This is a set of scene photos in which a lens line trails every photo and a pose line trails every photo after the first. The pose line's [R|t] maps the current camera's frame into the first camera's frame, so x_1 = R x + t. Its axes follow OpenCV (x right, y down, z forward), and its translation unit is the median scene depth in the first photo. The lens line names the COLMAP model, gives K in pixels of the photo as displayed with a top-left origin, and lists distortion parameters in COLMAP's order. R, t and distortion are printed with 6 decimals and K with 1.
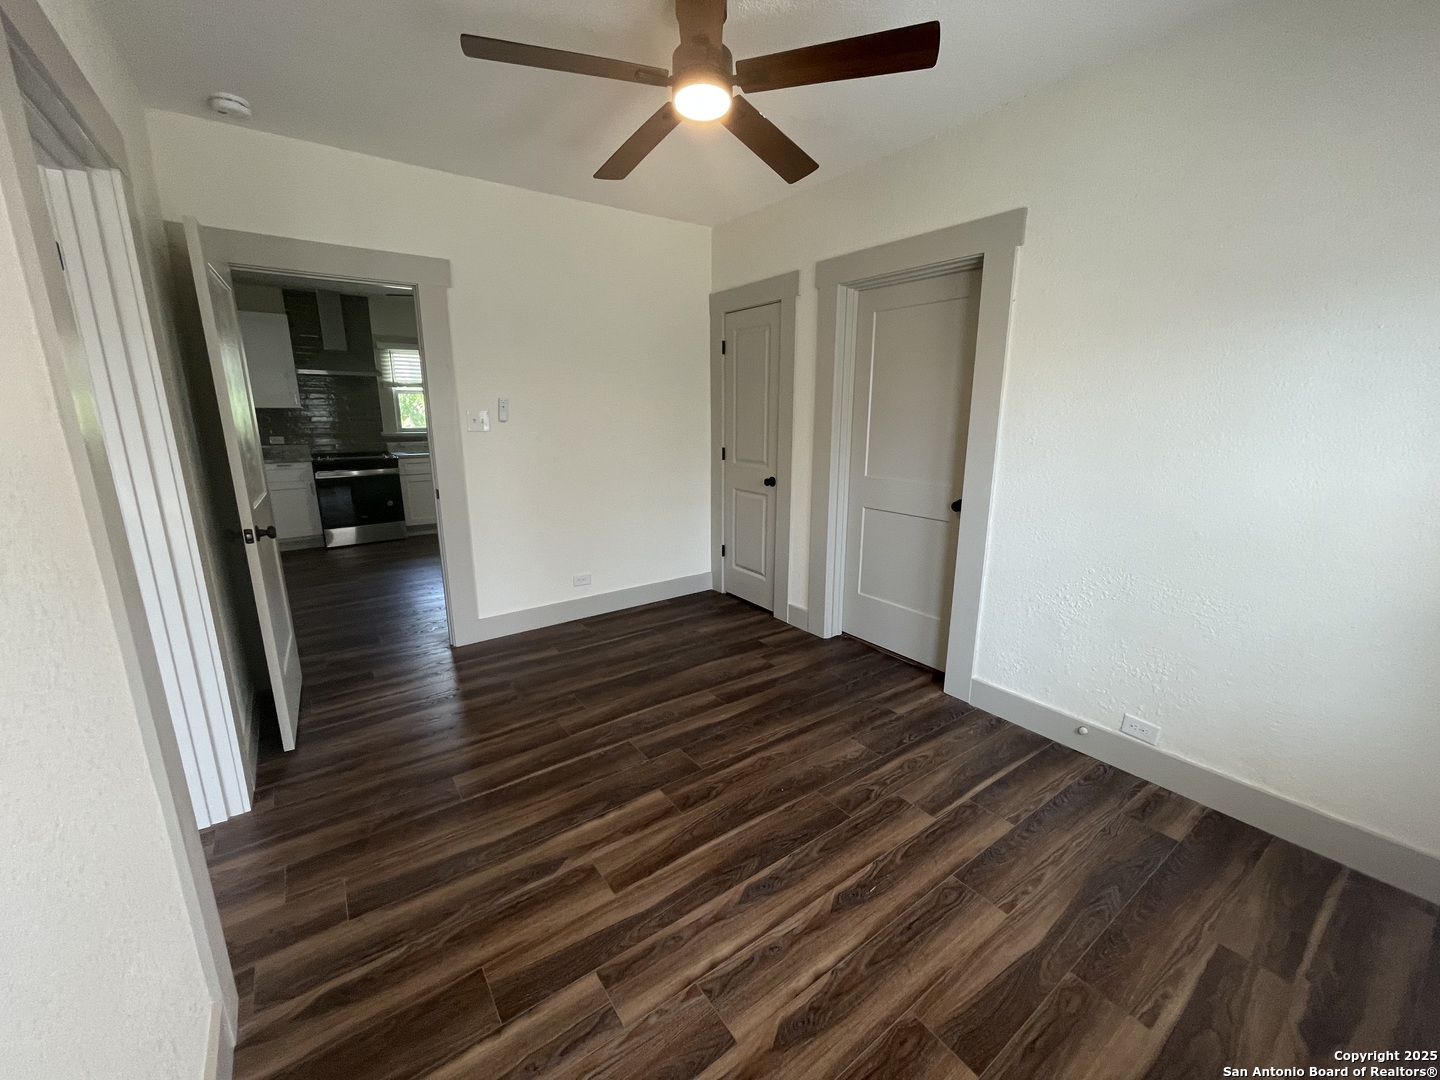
lens RADIAL K [[579.9, 0, 715.8], [0, 579.9, 542.0], [0, 0, 1]] dist [-0.000024, -0.000299]
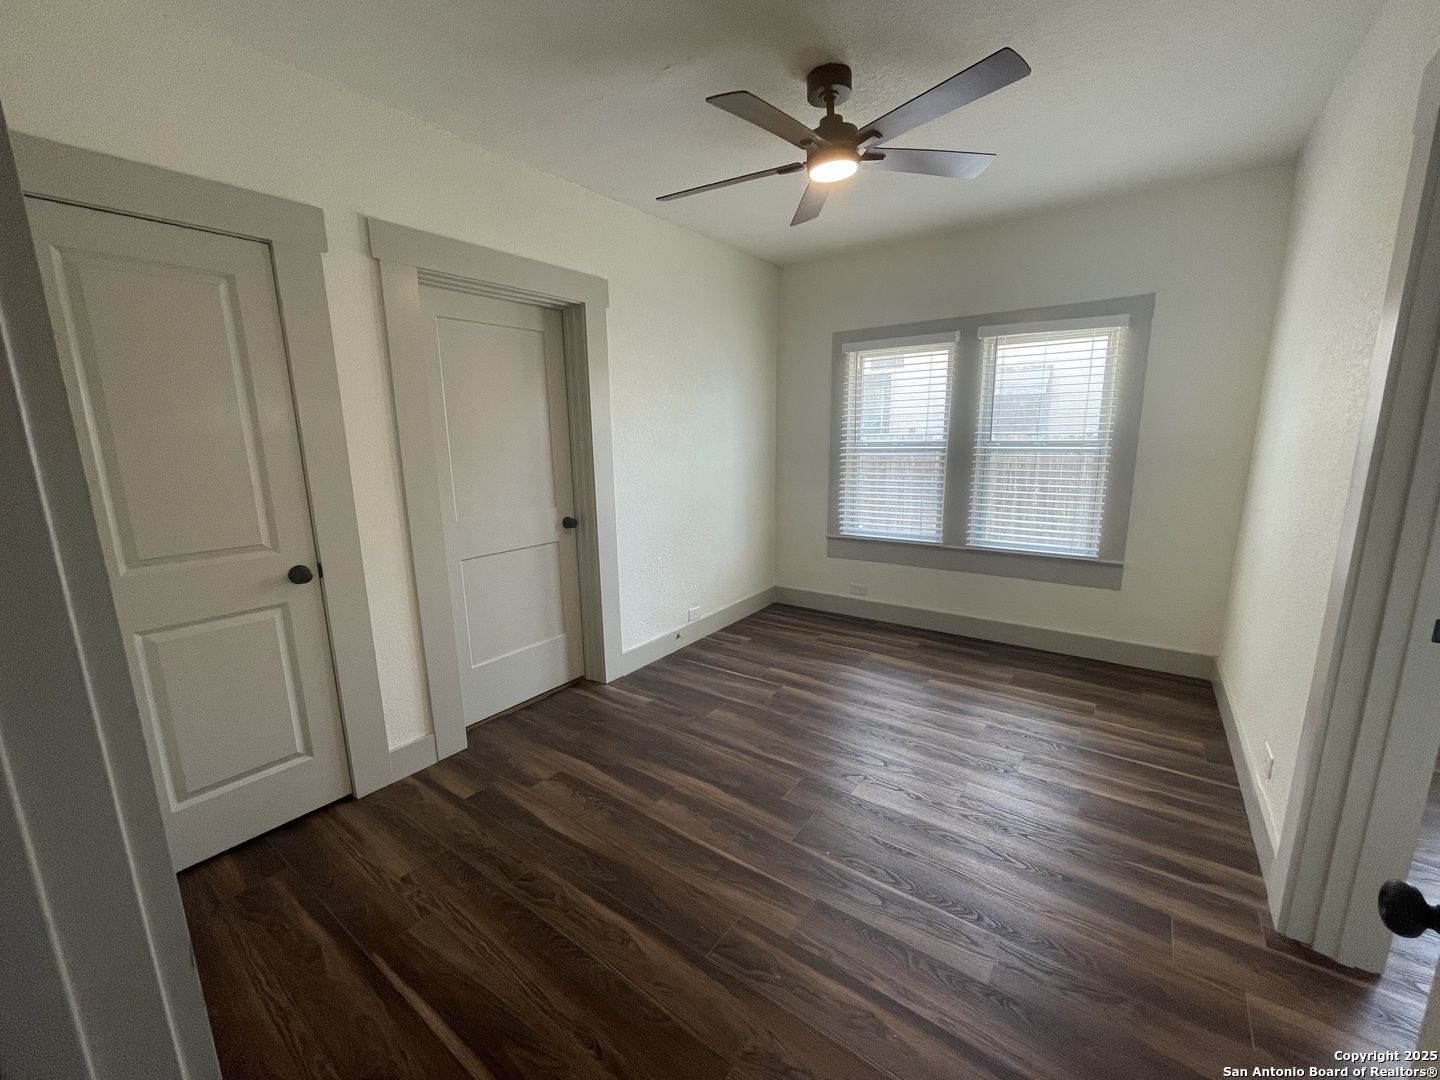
lens RADIAL K [[579.9, 0, 713.3], [0, 579.9, 544.9], [0, 0, 1]] dist [-0.000024, -0.000299]
pose [[-0.303720, -0.178615, 0.935869, -0.624888], [0.232421, 0.938705, 0.254584, -0.214492], [-0.923978, 0.294837, -0.243590, 0.919751]]
